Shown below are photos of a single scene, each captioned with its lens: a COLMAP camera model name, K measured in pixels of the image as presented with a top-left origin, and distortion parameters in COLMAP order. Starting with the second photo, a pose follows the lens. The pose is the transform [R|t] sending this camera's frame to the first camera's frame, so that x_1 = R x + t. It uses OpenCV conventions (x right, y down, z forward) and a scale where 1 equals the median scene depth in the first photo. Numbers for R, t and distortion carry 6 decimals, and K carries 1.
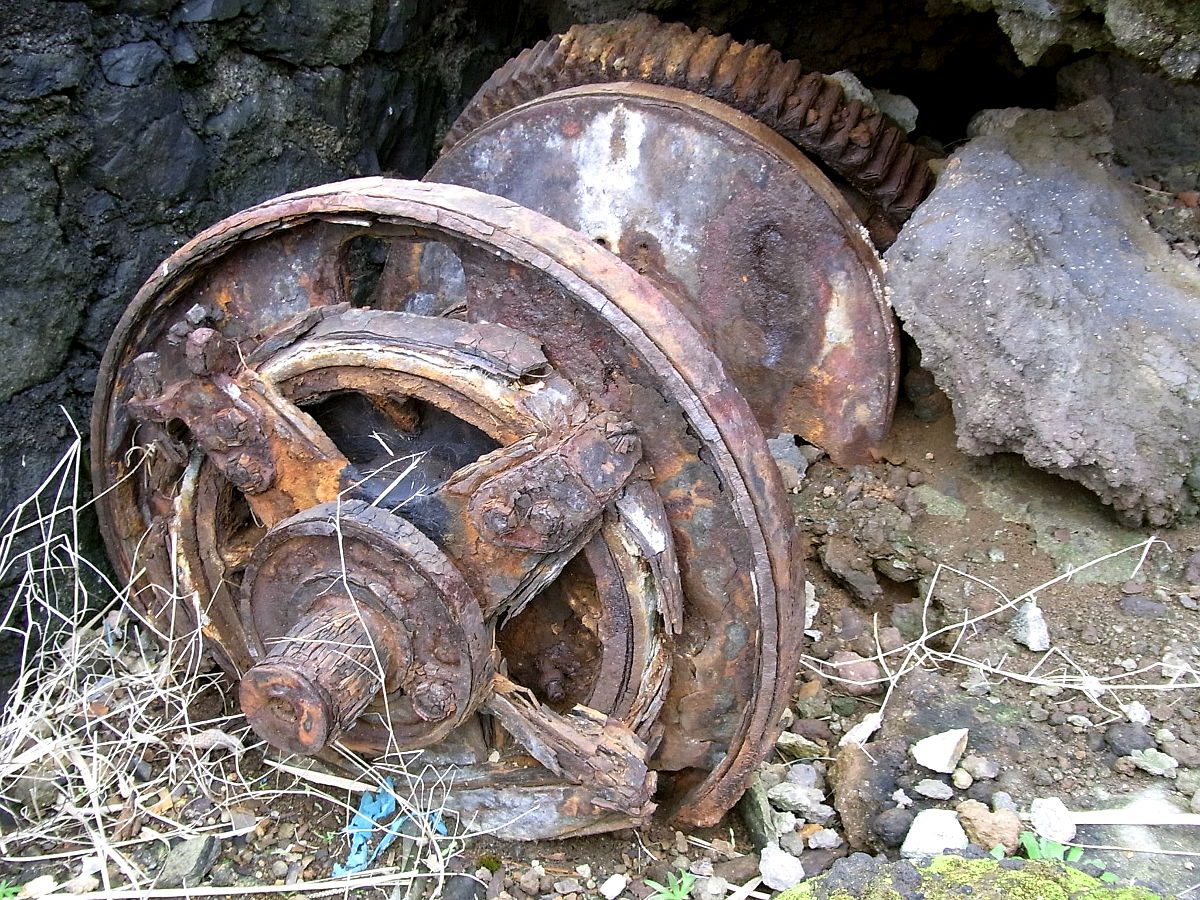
lens RADIAL K [[1149.6, 0, 580.2], [0, 1149.6, 449.6], [0, 0, 1]] dist [-0.107102, 0.174055]
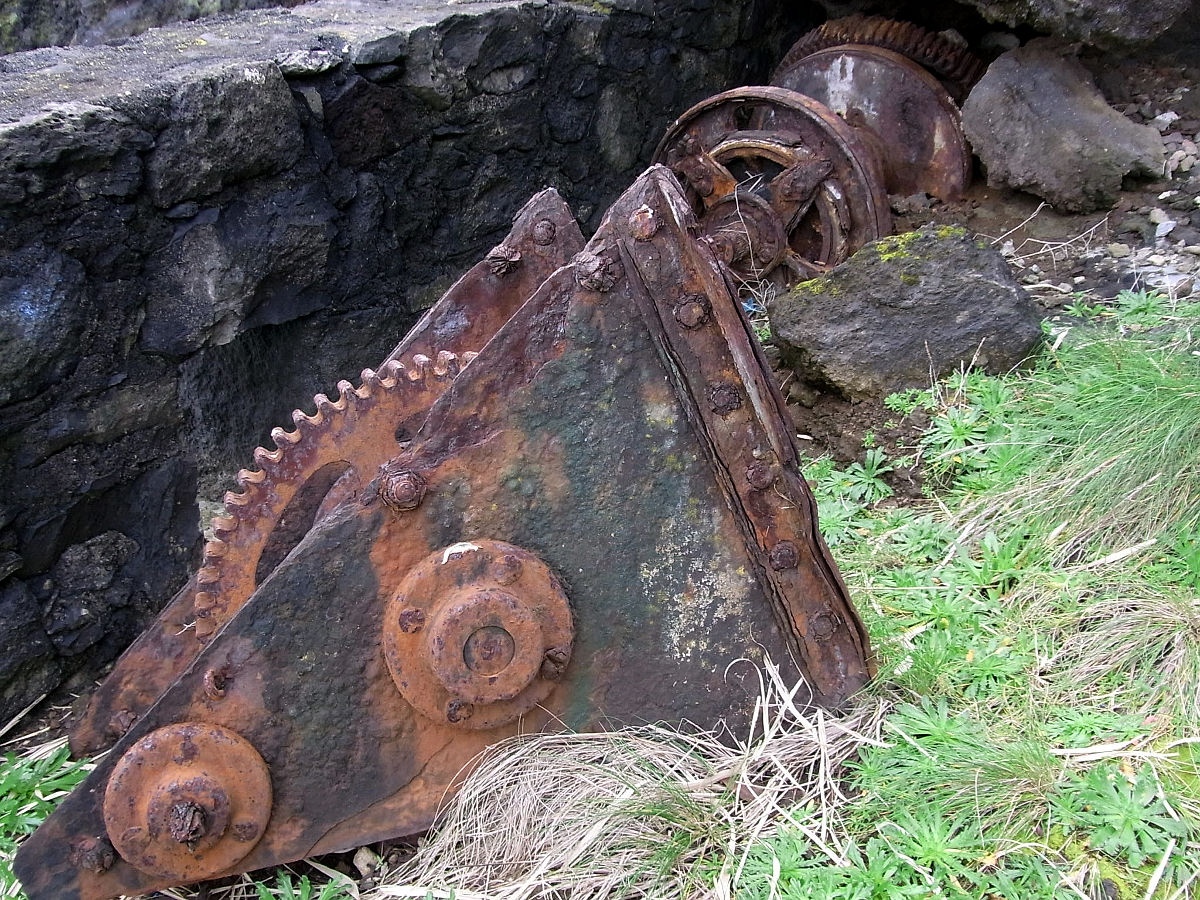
lens RADIAL K [[1149.6, 0, 580.2], [0, 1149.6, 449.6], [0, 0, 1]] dist [-0.107102, 0.174055]
pose [[0.955289, -0.000044, -0.295673, 0.215438], [0.009159, 0.999525, 0.029443, 0.461373], [0.295531, -0.030834, 0.954835, -1.495390]]
